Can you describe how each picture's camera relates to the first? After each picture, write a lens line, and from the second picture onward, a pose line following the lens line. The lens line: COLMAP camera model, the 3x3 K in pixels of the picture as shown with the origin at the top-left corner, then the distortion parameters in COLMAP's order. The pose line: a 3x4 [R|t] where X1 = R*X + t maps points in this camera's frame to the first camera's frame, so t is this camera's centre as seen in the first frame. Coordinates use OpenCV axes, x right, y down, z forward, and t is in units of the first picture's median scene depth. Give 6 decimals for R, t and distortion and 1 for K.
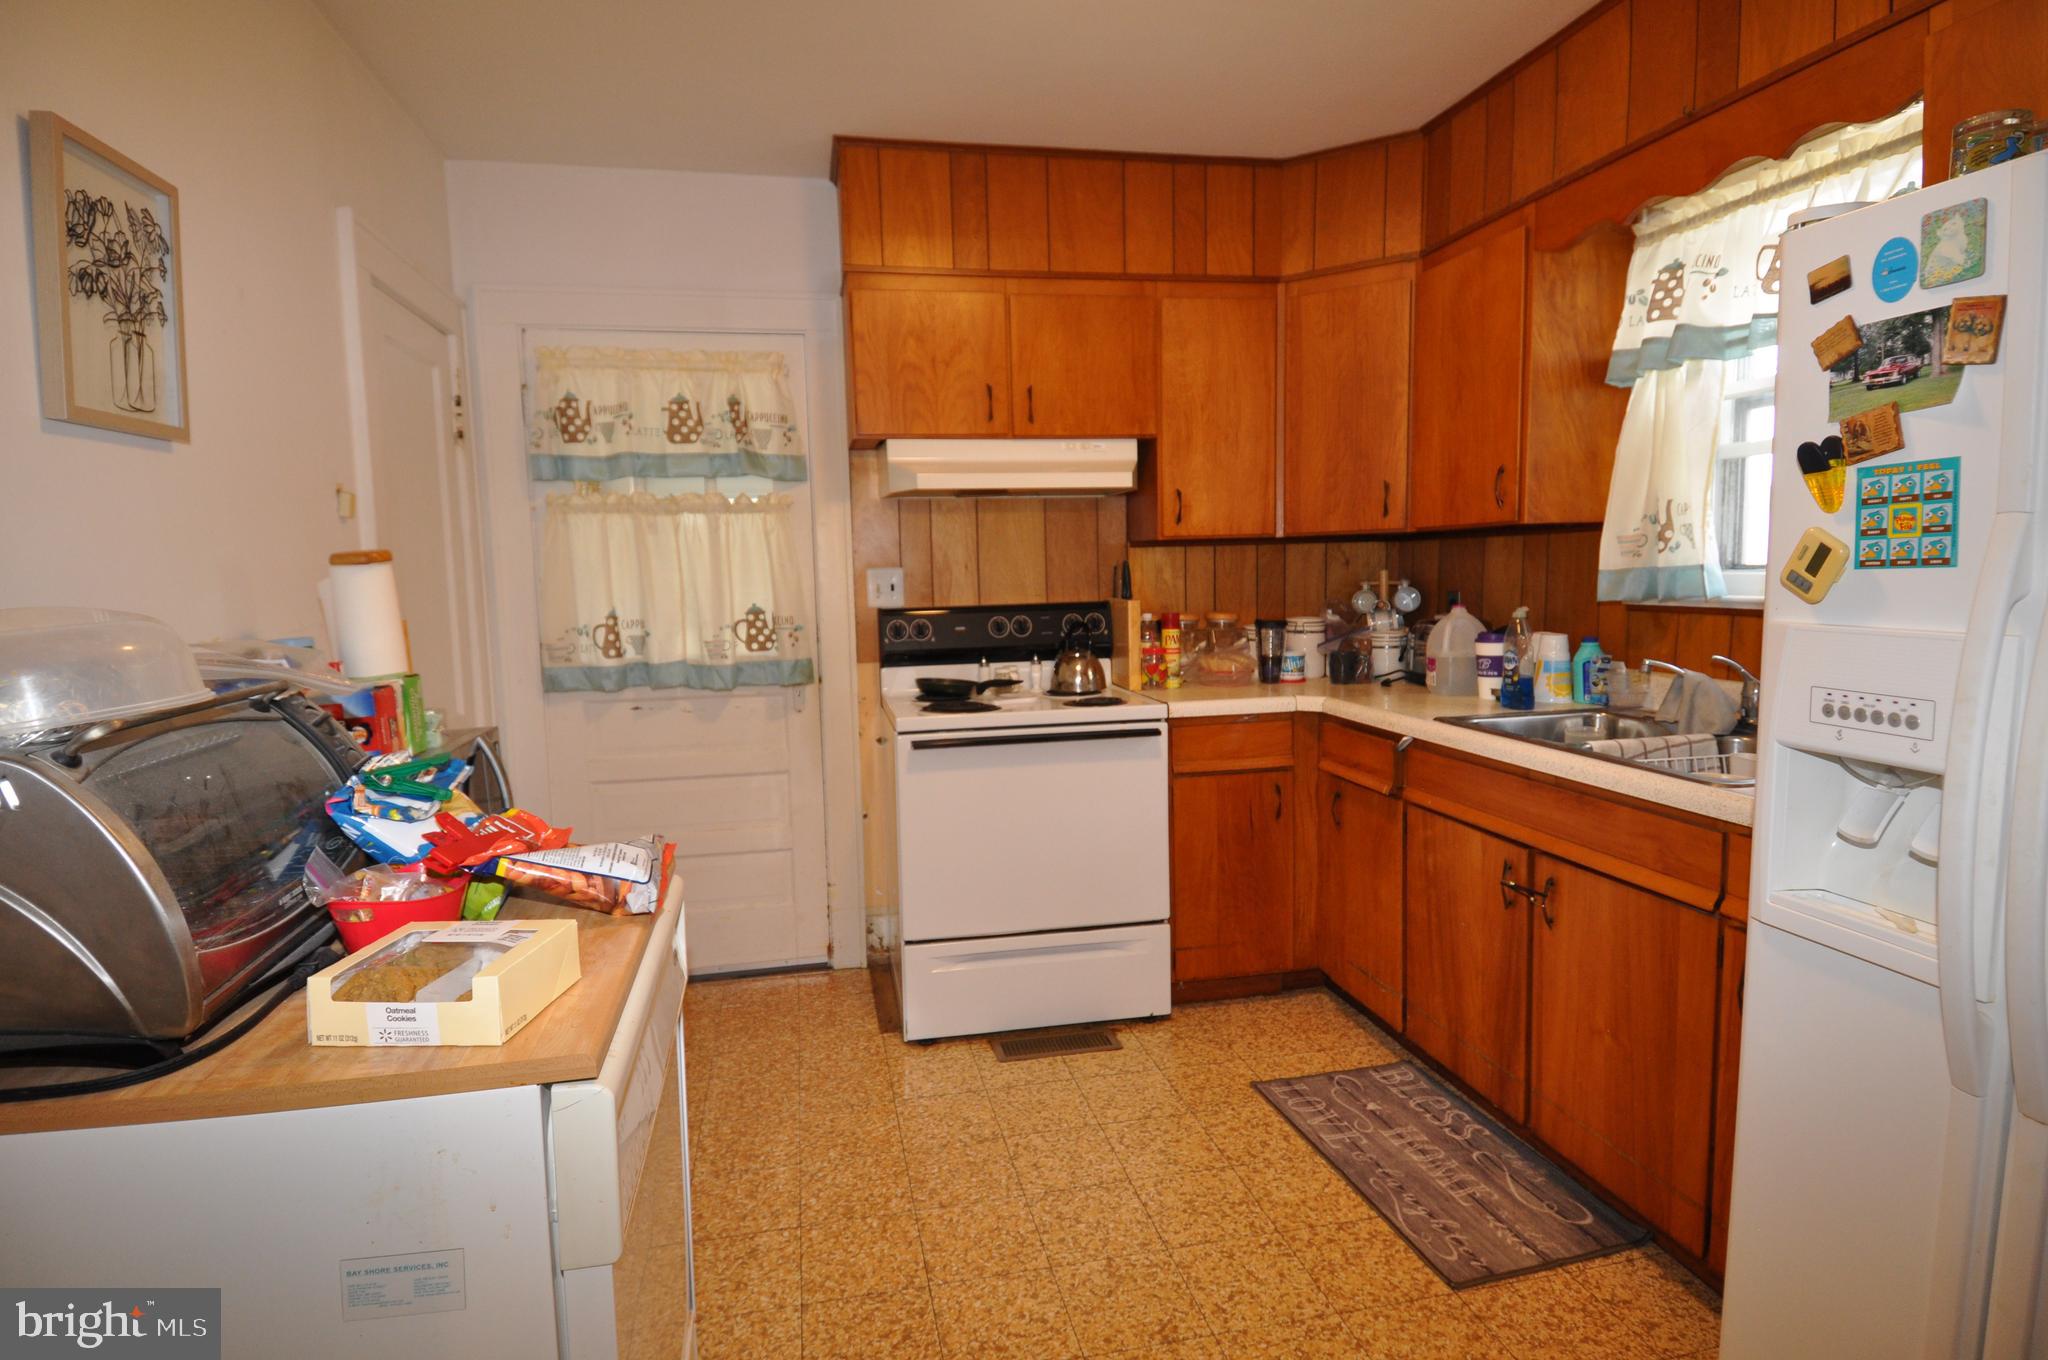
lens RADIAL K [[1061.6, 0, 1027.5], [0, 1061.6, 670.5], [0, 0, 1]] dist [0.032230, -0.033584]
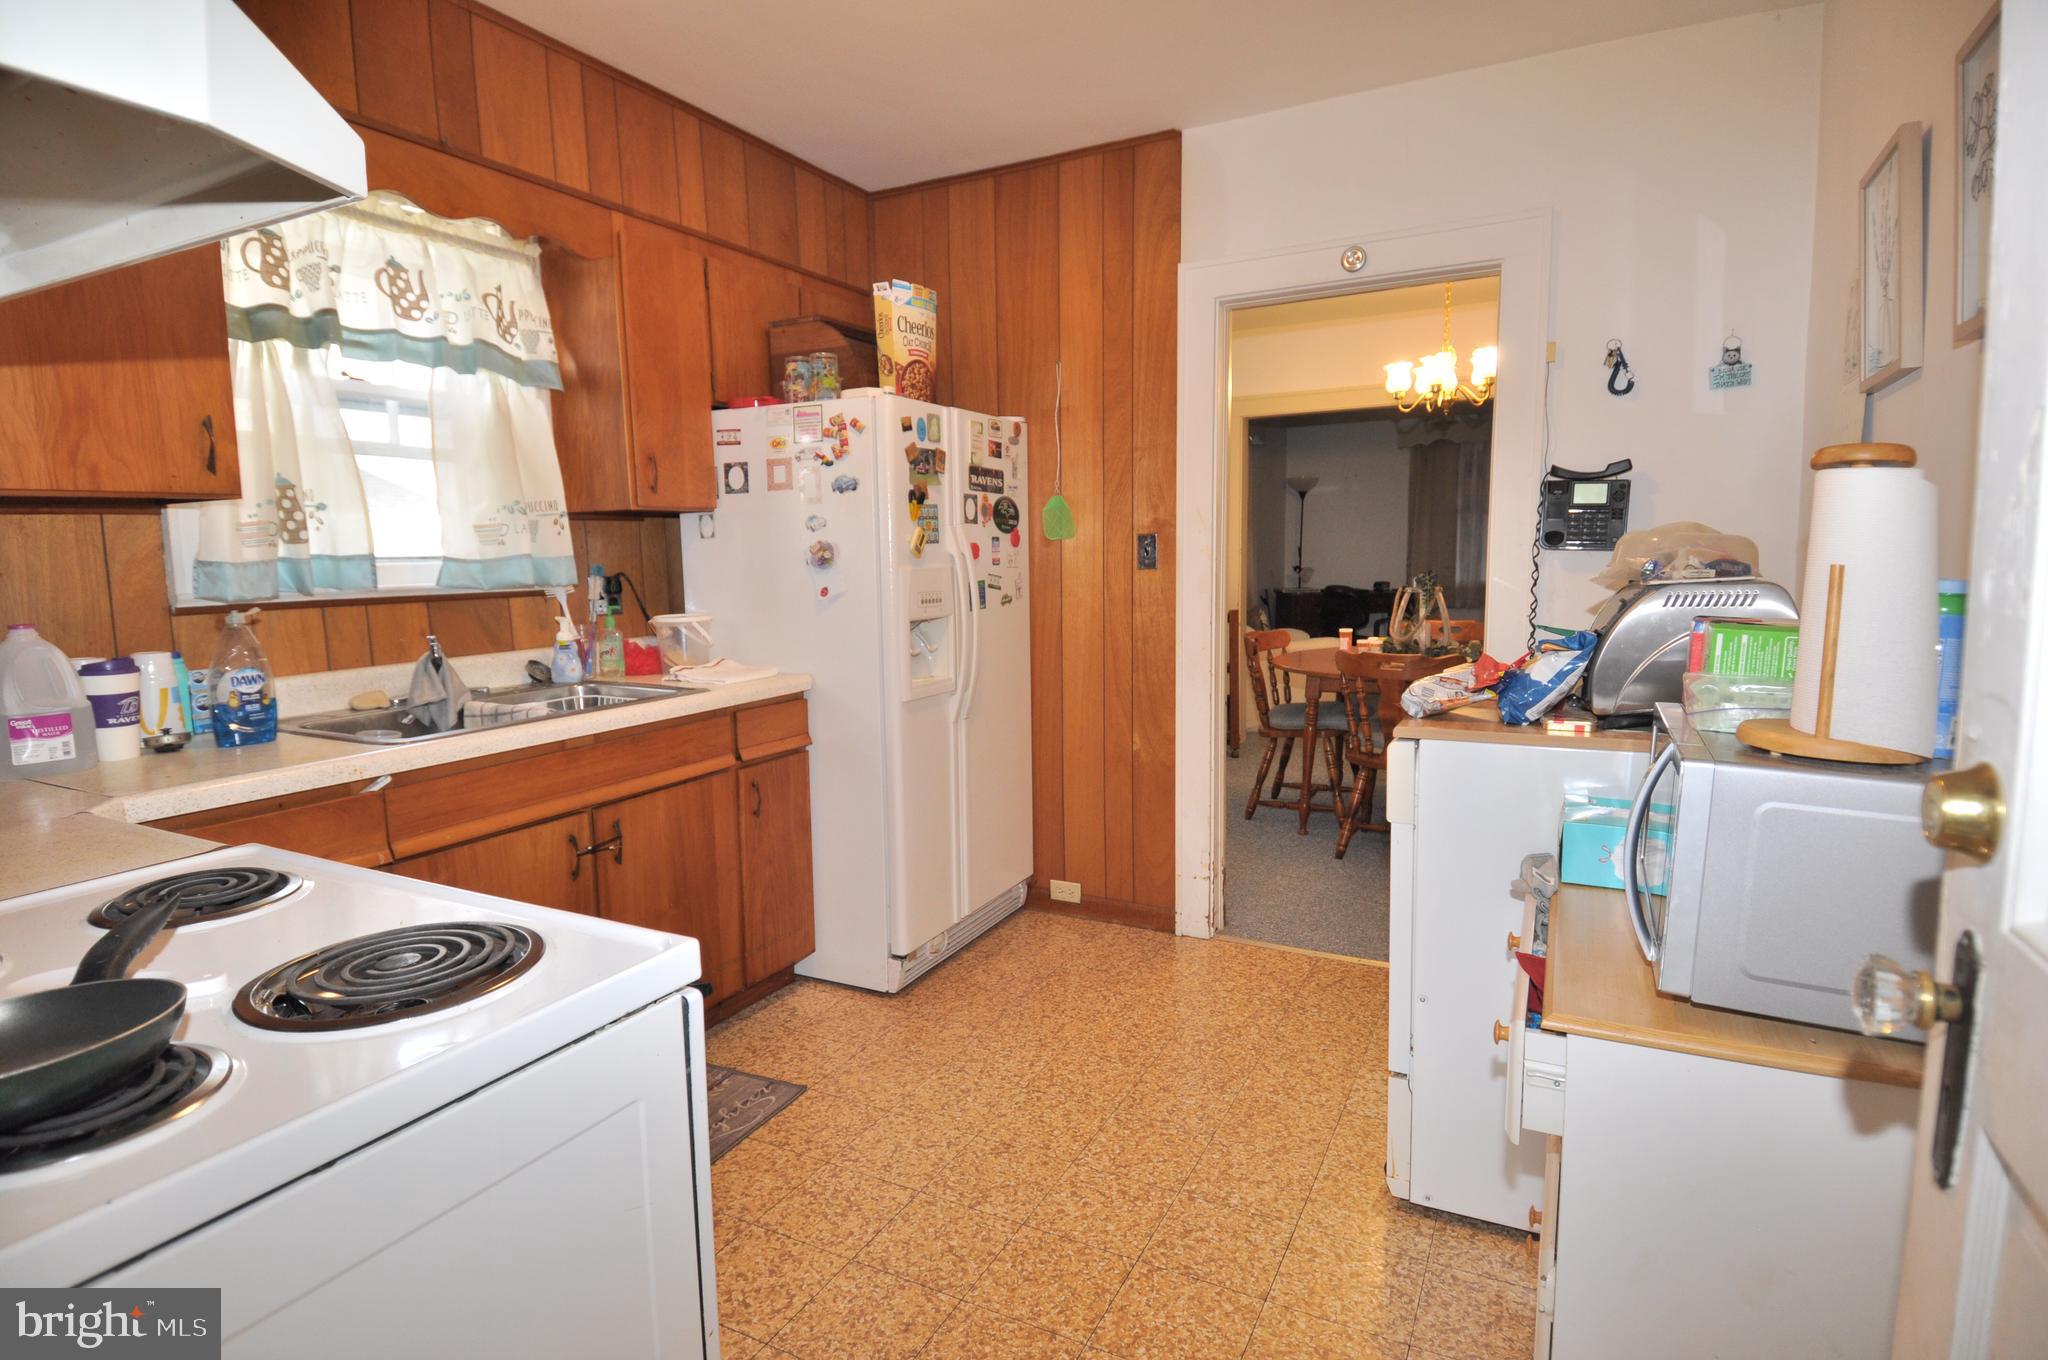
lens RADIAL K [[1061.6, 0, 988.5], [0, 1061.6, 663.7], [0, 0, 1]] dist [0.032230, -0.033584]
pose [[-0.754344, -0.037810, 0.655390, -0.584579], [0.096288, 0.981170, 0.167431, -0.130579], [-0.649379, 0.189407, -0.736499, 1.637145]]
